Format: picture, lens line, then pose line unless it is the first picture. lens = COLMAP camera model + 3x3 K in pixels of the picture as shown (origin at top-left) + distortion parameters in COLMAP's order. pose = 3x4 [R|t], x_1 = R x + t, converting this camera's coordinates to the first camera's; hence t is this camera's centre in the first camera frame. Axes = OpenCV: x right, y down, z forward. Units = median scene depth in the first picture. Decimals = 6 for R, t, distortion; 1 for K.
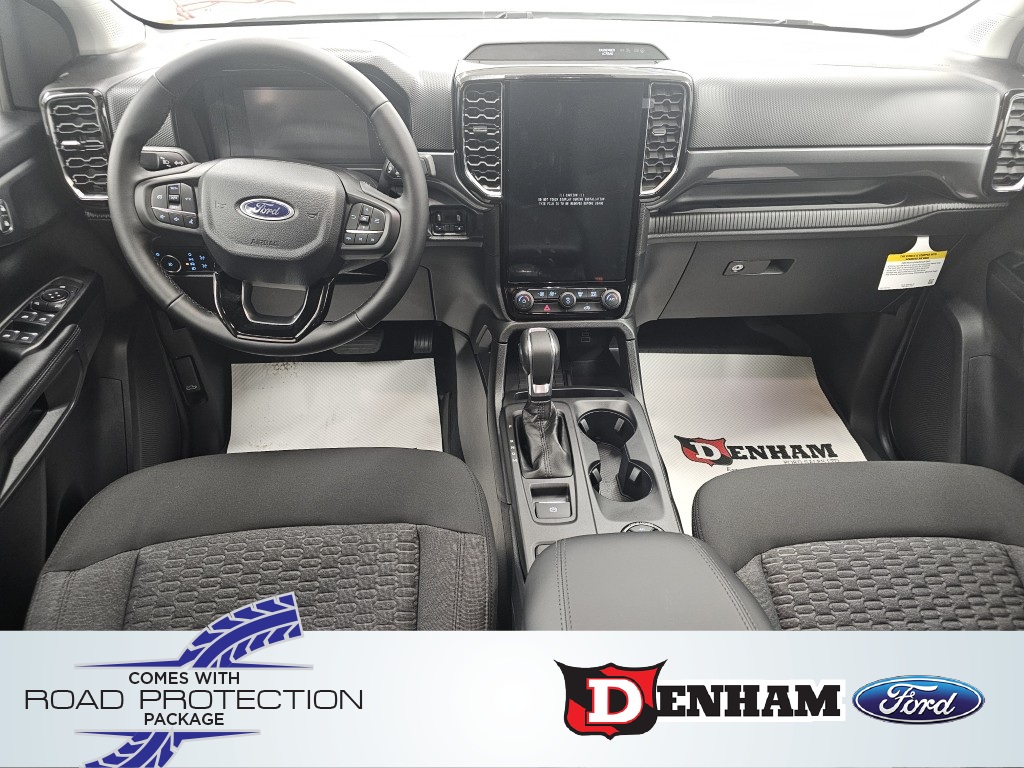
lens RADIAL K [[691.5, 0, 518.4], [0, 691.5, 385.2], [0, 0, 1]] dist [0.033722, -0.030511]
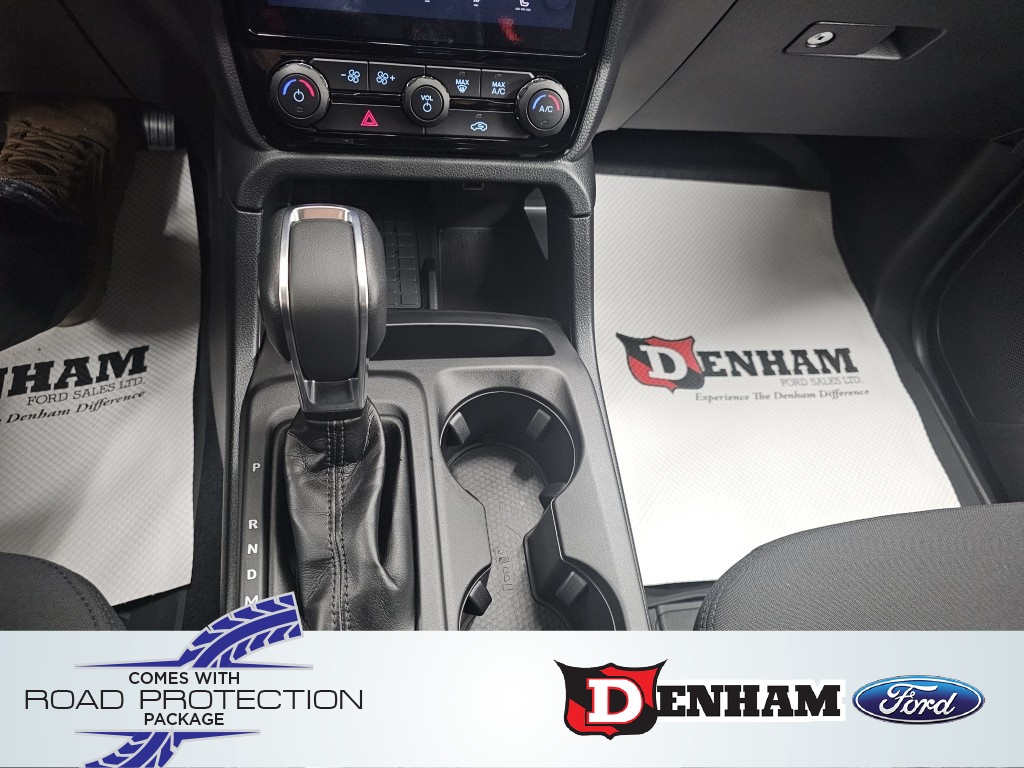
lens RADIAL K [[691.5, 0, 521.2], [0, 691.5, 379.4], [0, 0, 1]] dist [0.033722, -0.030511]
pose [[0.985312, 0.010106, 0.170466, 0.063599], [-0.067939, 0.939040, 0.337028, -0.119507], [-0.156669, -0.343659, 0.925934, 0.640585]]
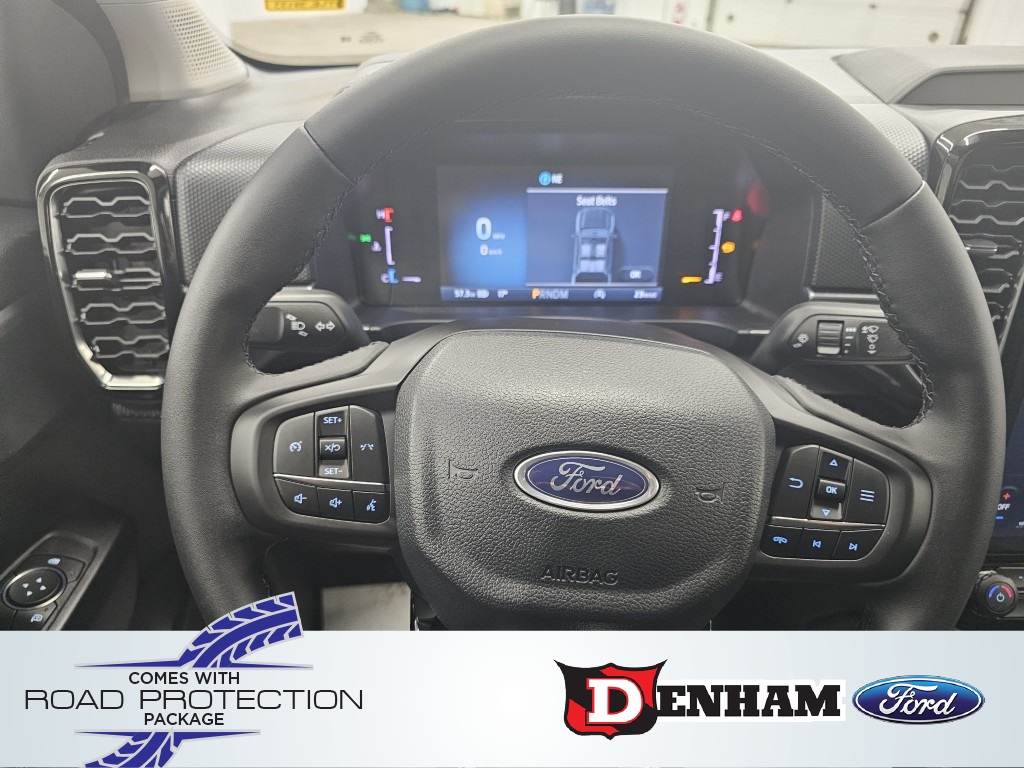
lens RADIAL K [[691.5, 0, 507.4], [0, 691.5, 384.0], [0, 0, 1]] dist [0.033722, -0.030511]
pose [[0.997819, 0.019196, -0.063151, -0.312643], [-0.025705, 0.994253, -0.103928, -0.218379], [0.060793, 0.105325, 0.992578, 0.526181]]
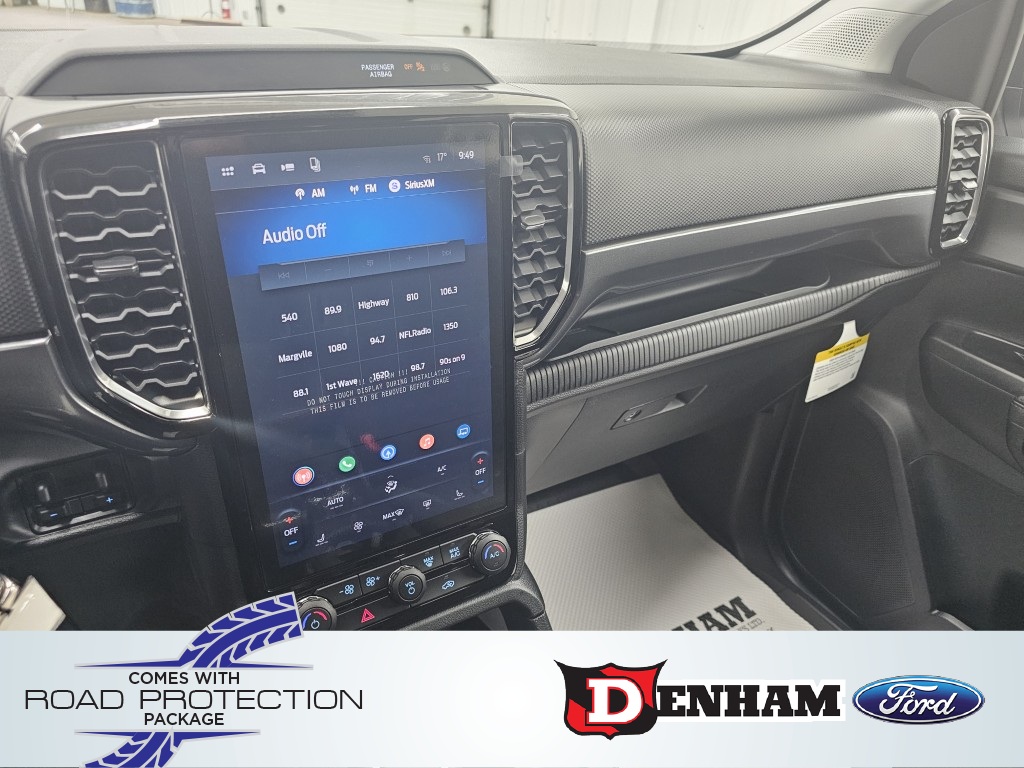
lens RADIAL K [[691.5, 0, 509.1], [0, 691.5, 392.7], [0, 0, 1]] dist [0.033722, -0.030511]
pose [[0.888942, -0.209029, 0.407540, -0.033101], [0.241555, 0.969941, -0.029404, -0.232536], [-0.389144, 0.124582, 0.912714, 0.566244]]
